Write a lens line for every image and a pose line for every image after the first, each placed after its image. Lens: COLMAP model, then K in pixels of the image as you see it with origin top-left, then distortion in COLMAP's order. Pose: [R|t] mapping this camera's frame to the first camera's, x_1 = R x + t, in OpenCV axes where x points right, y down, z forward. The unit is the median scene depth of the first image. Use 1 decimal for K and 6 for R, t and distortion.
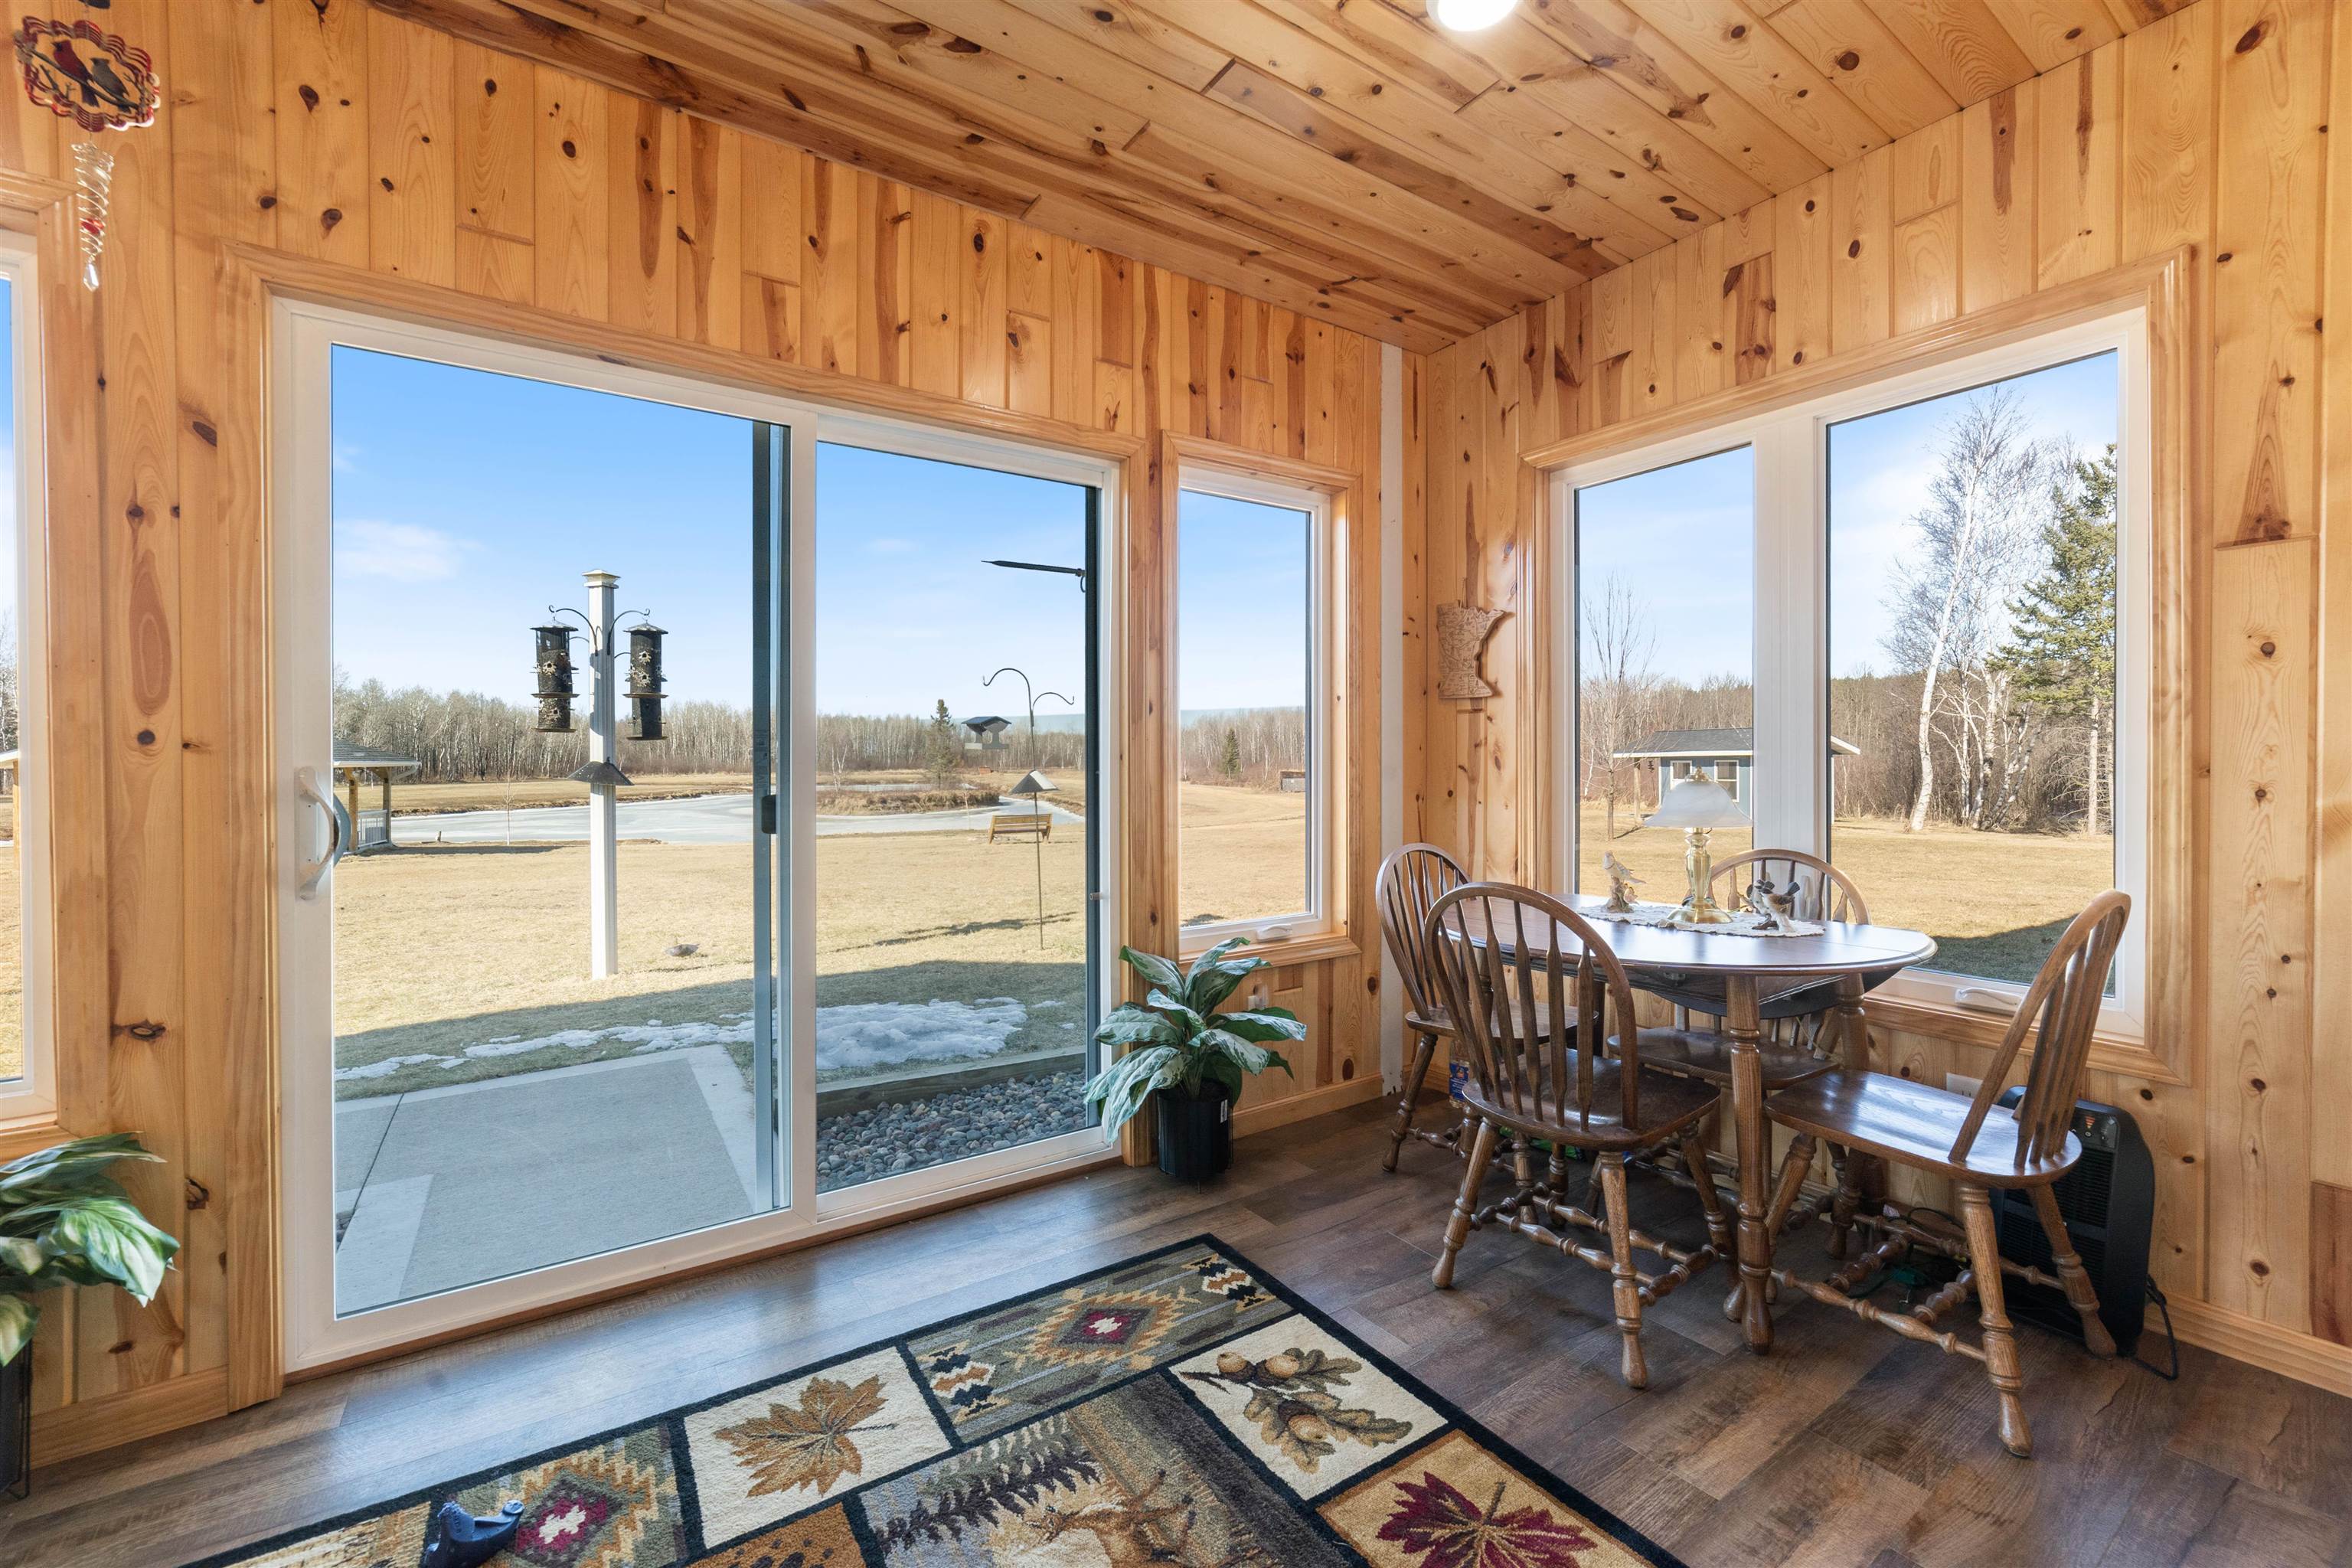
lens RADIAL K [[943.3, 0, 1175.1], [0, 943.3, 763.1], [0, 0, 1]] dist [-0.000787, -0.000120]
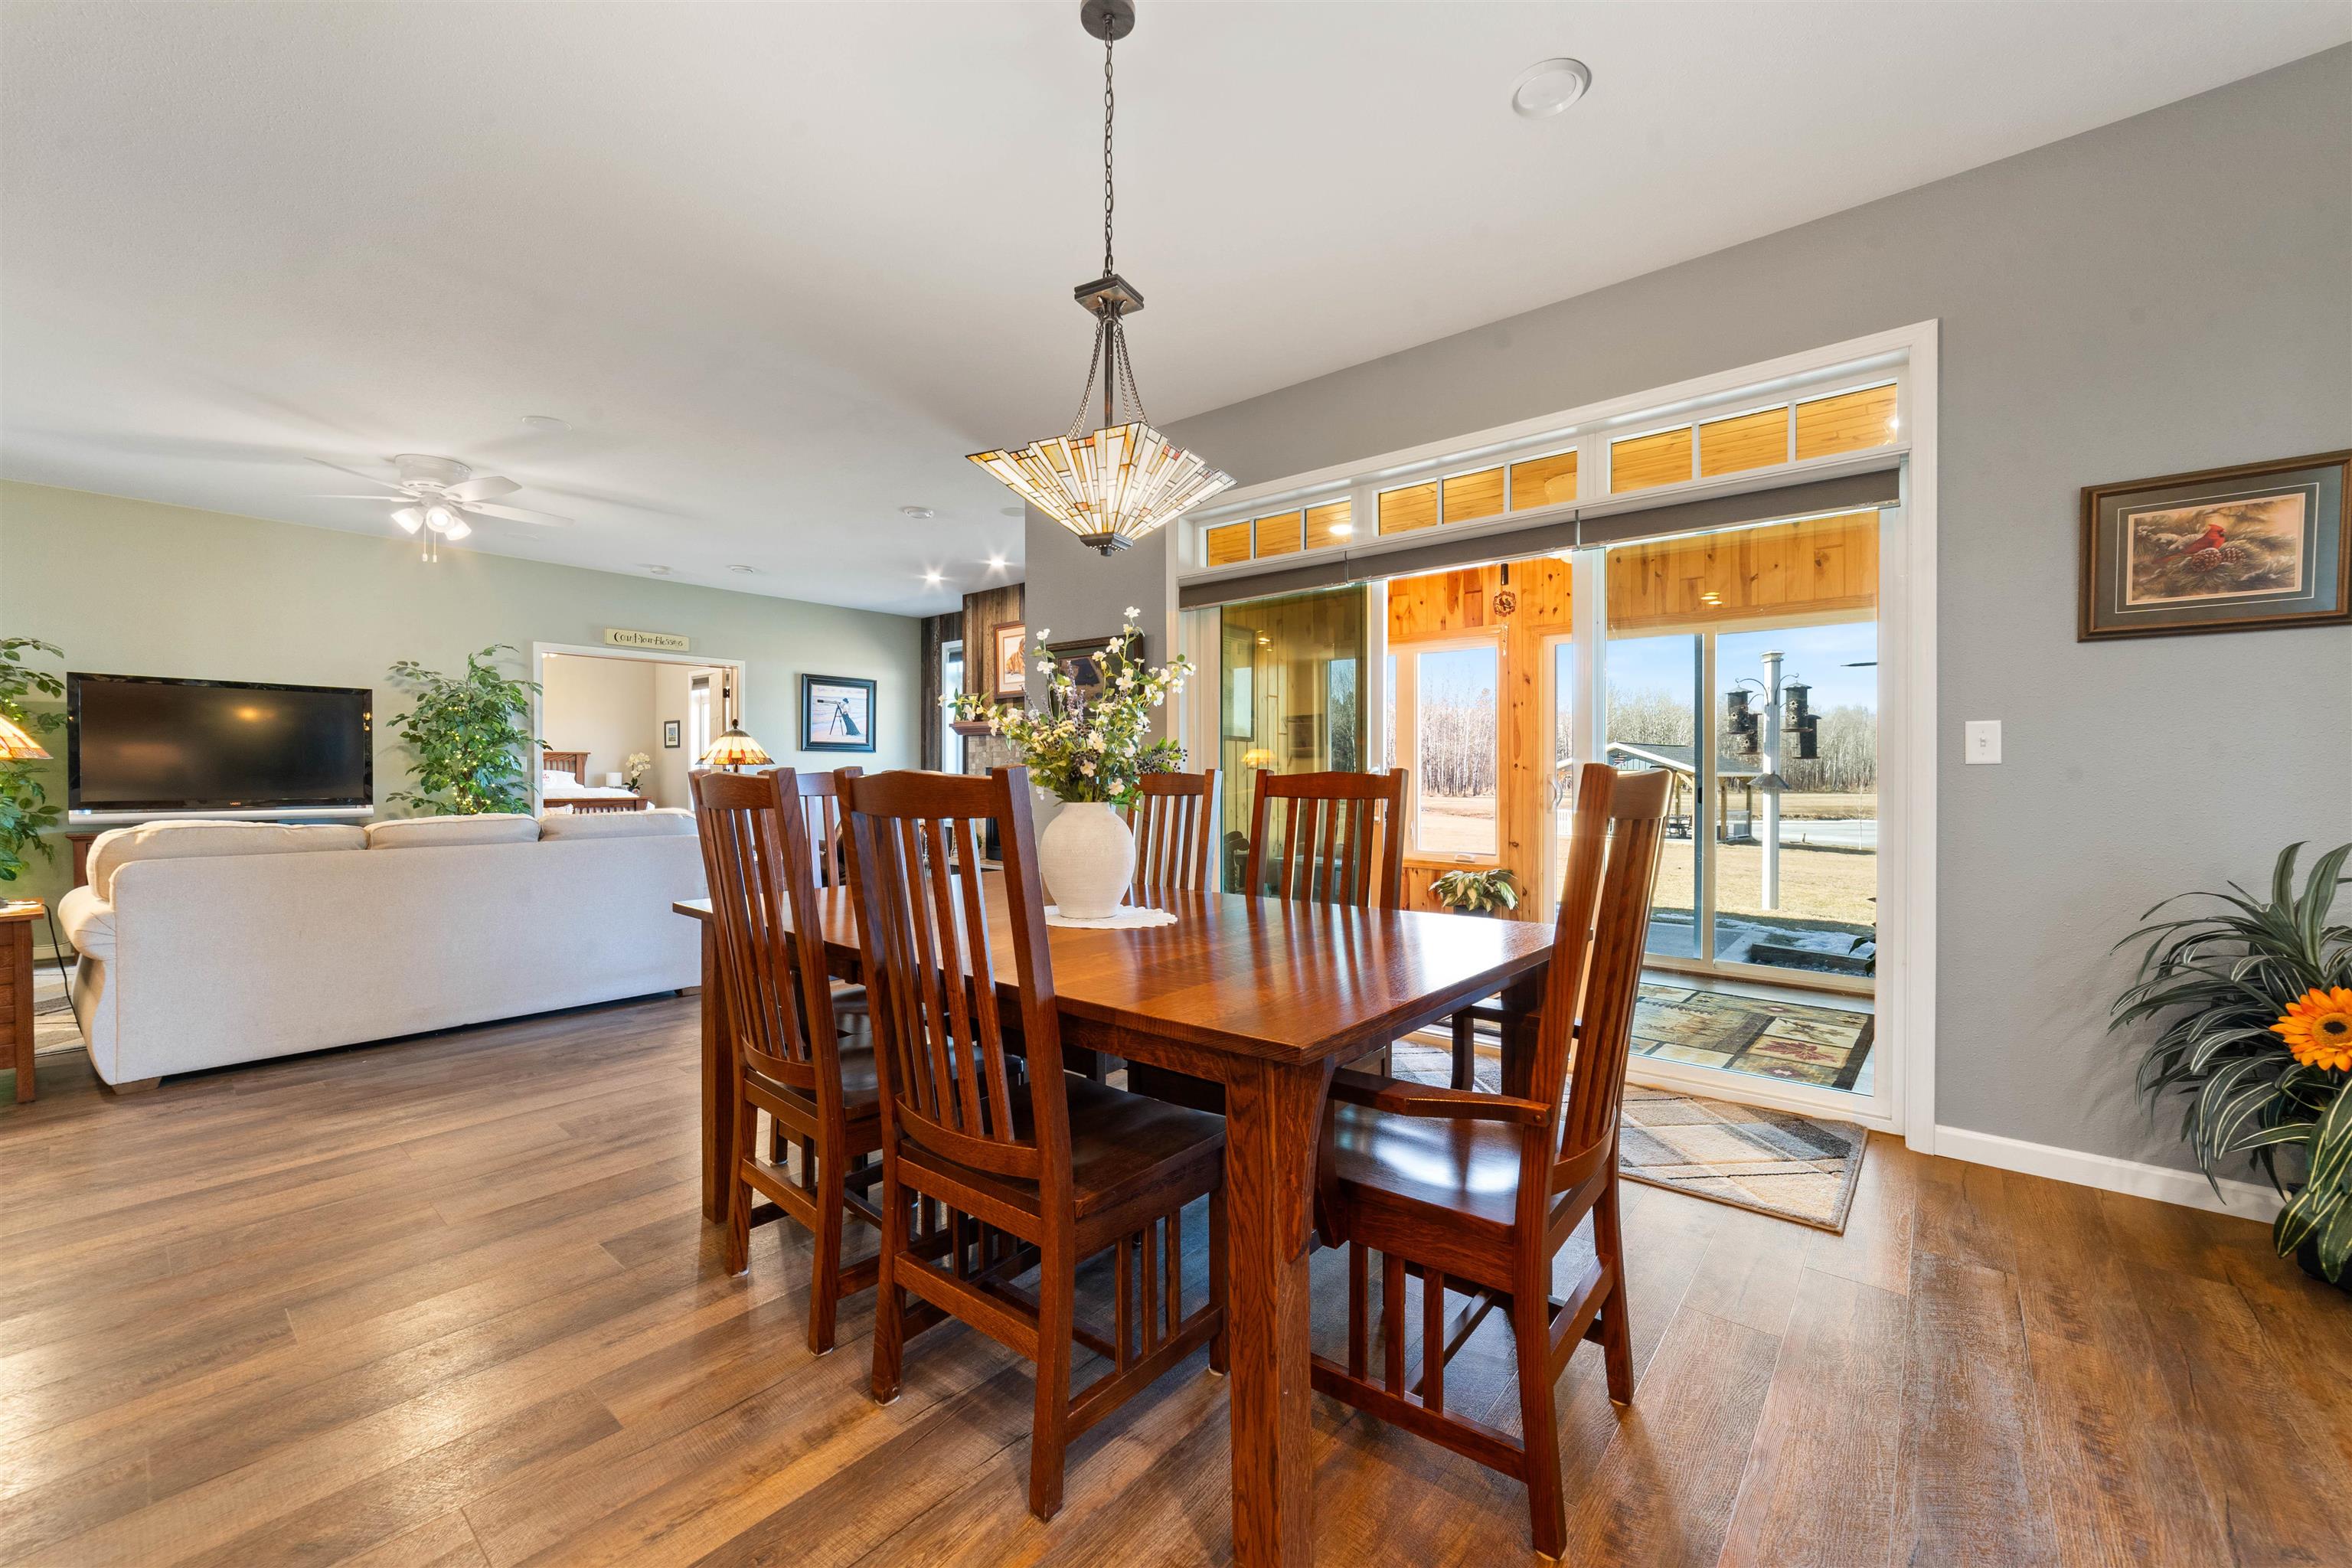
lens RADIAL K [[943.3, 0, 1175.1], [0, 943.3, 763.1], [0, 0, 1]] dist [-0.000787, -0.000120]
pose [[0.284759, 0.000301, -0.958599, 0.624127], [-0.012175, 0.999920, -0.003302, -0.000775], [0.958522, 0.012611, 0.284740, -0.402416]]
